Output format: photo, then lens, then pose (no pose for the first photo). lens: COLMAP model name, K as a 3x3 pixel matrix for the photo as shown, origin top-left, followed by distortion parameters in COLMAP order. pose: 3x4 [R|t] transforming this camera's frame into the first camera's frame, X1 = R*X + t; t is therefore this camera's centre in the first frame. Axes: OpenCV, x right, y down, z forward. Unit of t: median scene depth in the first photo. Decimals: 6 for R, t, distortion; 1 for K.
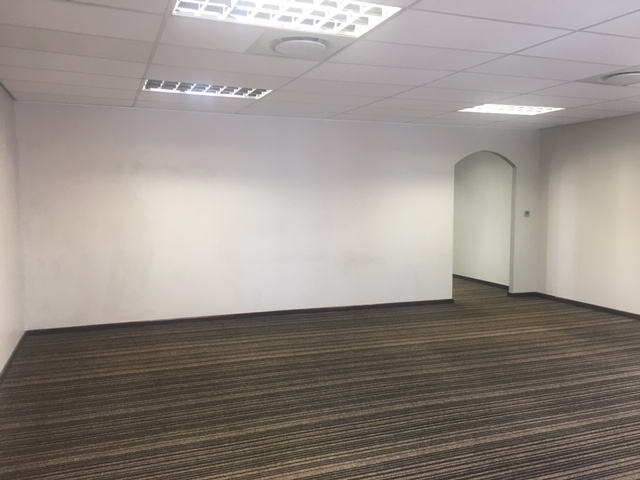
lens RADIAL K [[544.8, 0, 320.0], [0, 544.8, 240.0], [0, 0, 1]] dist [0.096483, -0.139733]
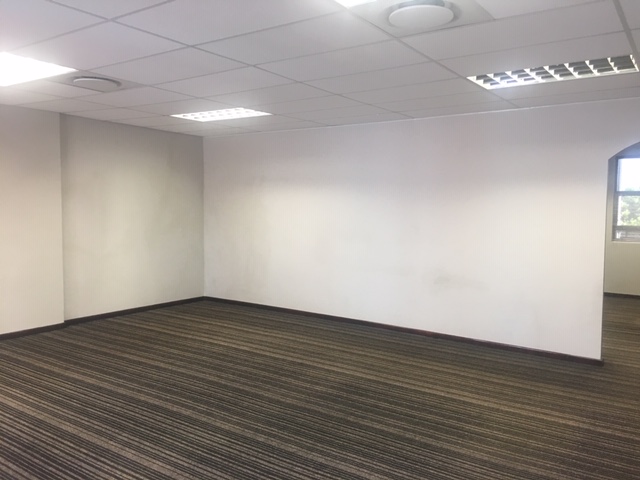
lens RADIAL K [[544.8, 0, 320.0], [0, 544.8, 240.0], [0, 0, 1]] dist [0.096483, -0.139733]
pose [[0.560392, 0.062789, -0.825844, 1.089462], [-0.078091, 0.996686, 0.022788, -0.050022], [0.824538, 0.051721, 0.563438, 0.594842]]
